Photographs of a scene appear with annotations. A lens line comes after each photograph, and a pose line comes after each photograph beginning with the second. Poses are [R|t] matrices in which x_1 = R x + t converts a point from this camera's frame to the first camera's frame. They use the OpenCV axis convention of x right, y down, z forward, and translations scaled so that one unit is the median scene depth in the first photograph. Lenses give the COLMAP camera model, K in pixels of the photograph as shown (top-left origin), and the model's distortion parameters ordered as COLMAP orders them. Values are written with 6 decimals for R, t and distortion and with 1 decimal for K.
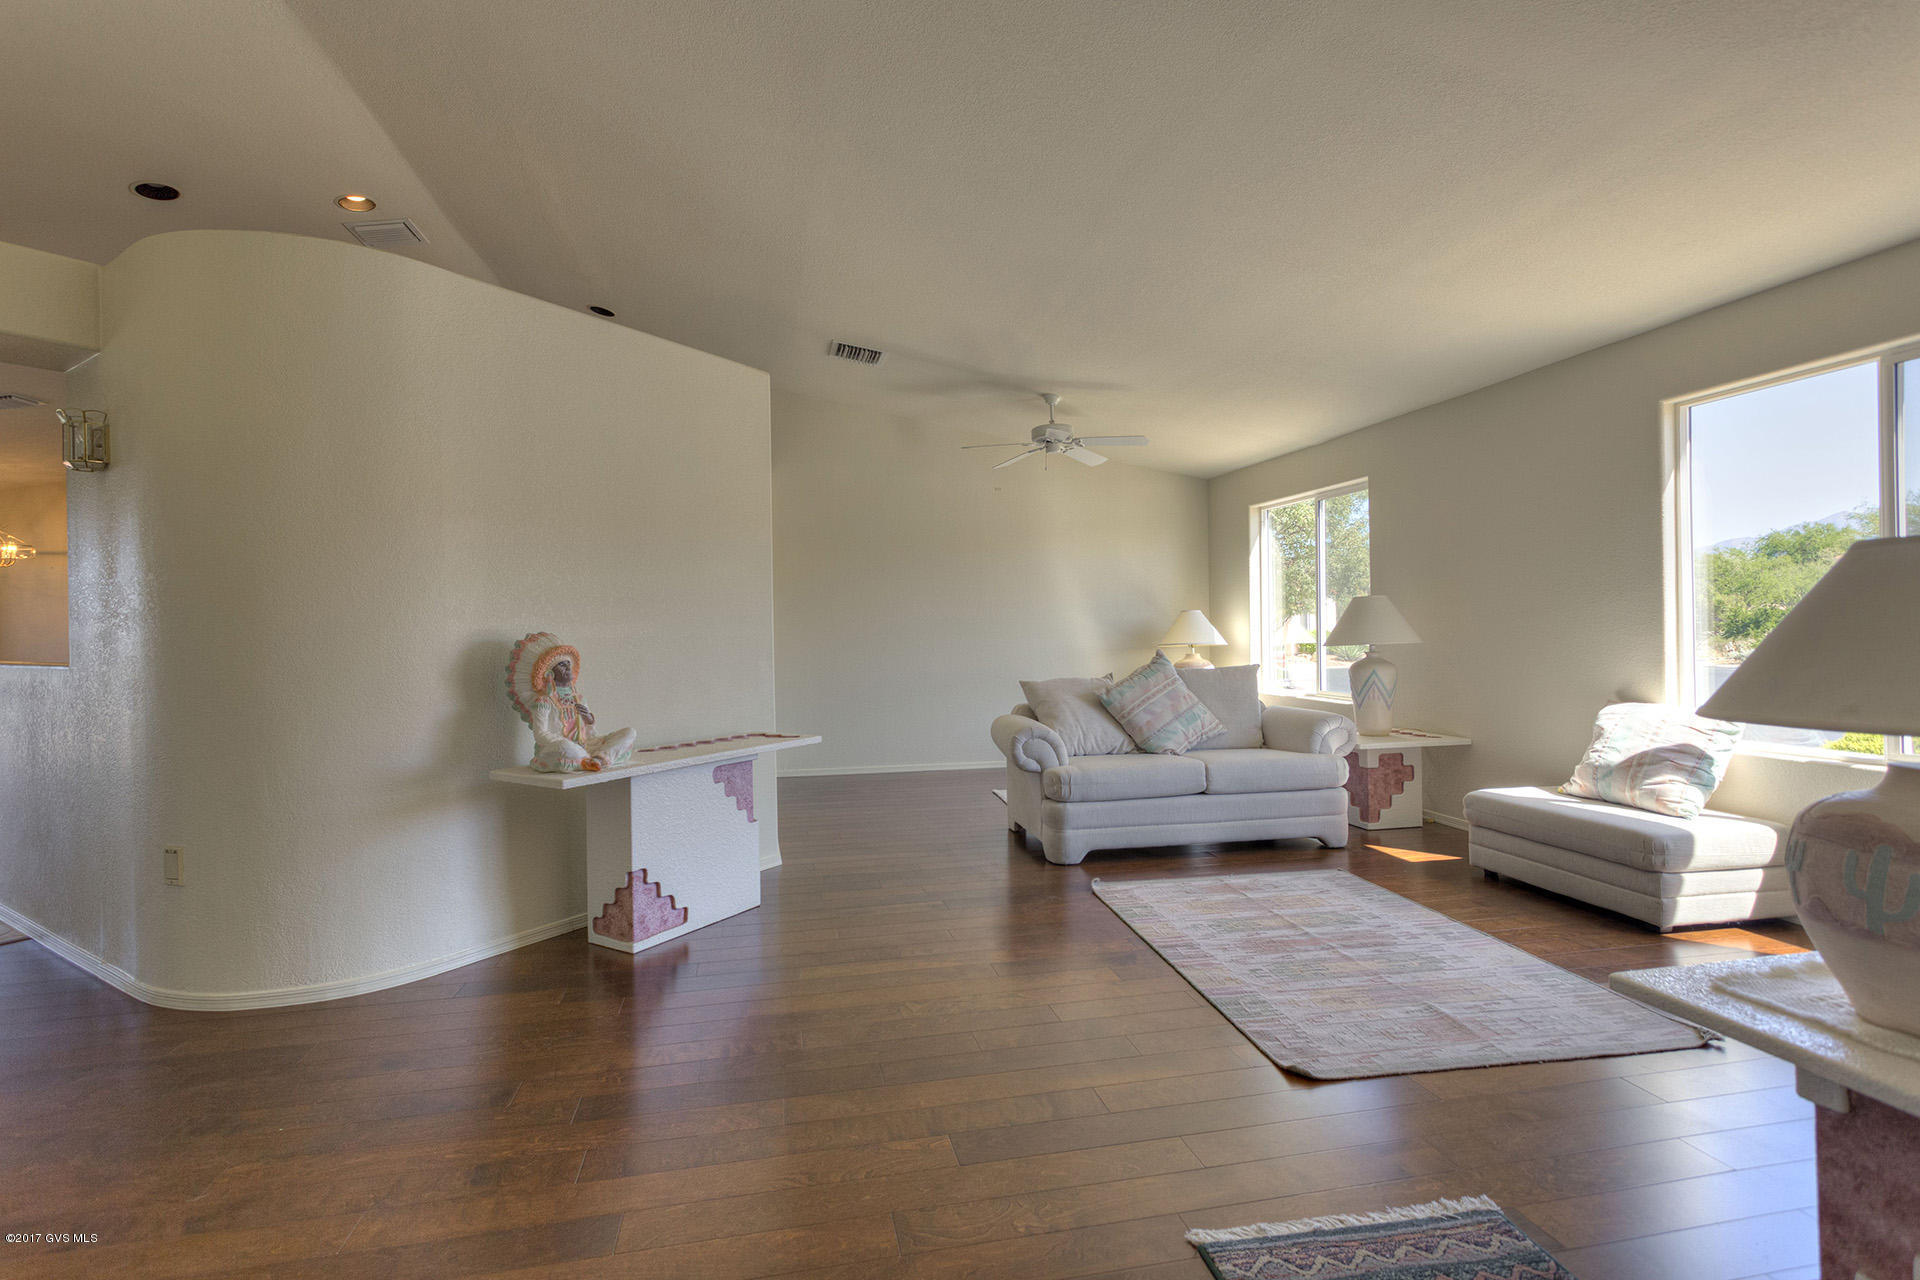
lens RADIAL K [[914.1, 0, 944.1], [0, 914.1, 636.2], [0, 0, 1]] dist [0.003867, 0.002350]
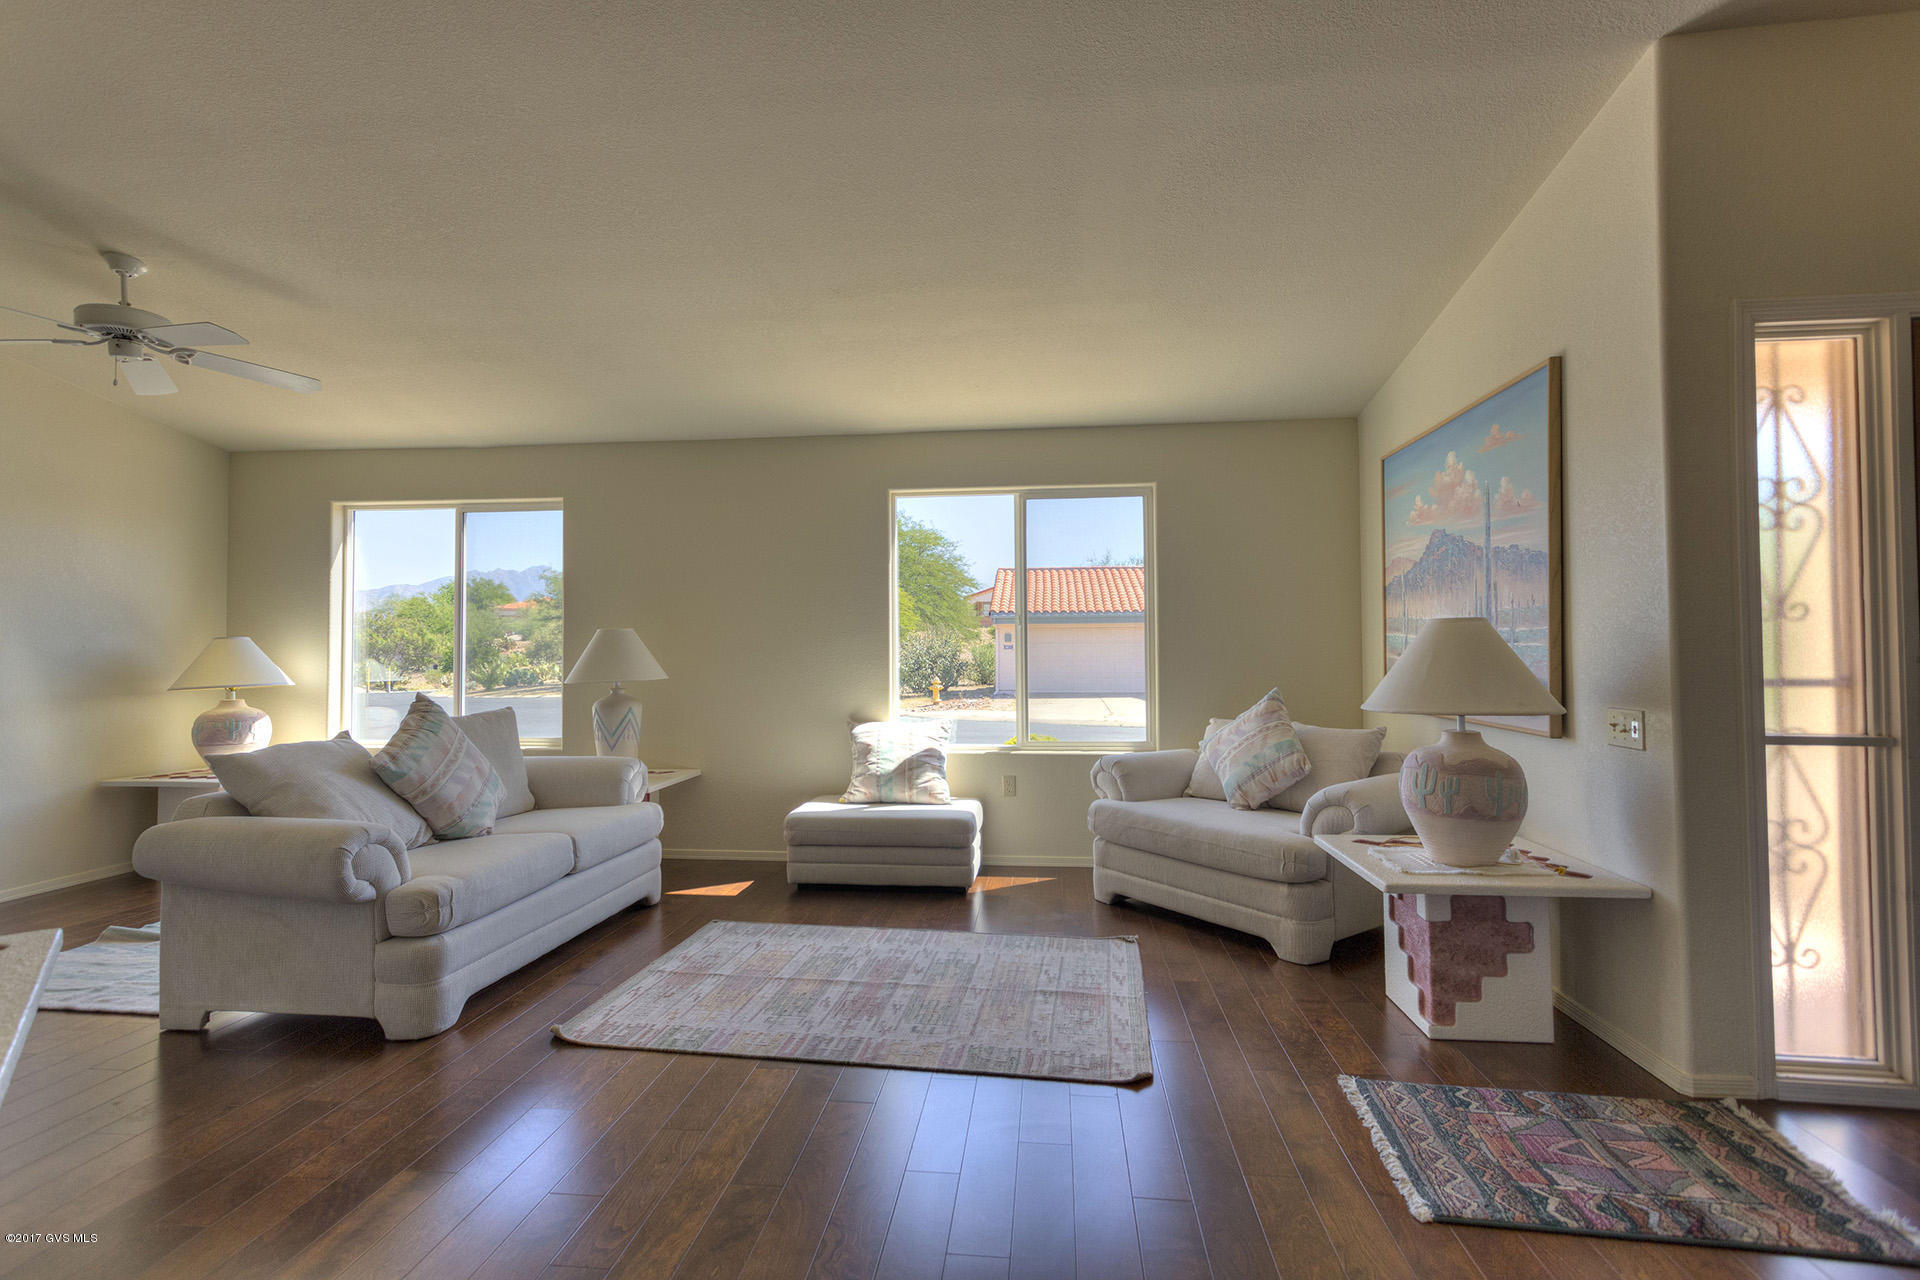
lens RADIAL K [[914.1, 0, 944.8], [0, 914.1, 636.3], [0, 0, 1]] dist [0.003867, 0.002350]
pose [[0.306034, 0.028616, 0.951591, -0.430100], [0.008205, 0.999432, -0.032694, -0.003833], [-0.951985, 0.017814, 0.305625, 0.530432]]
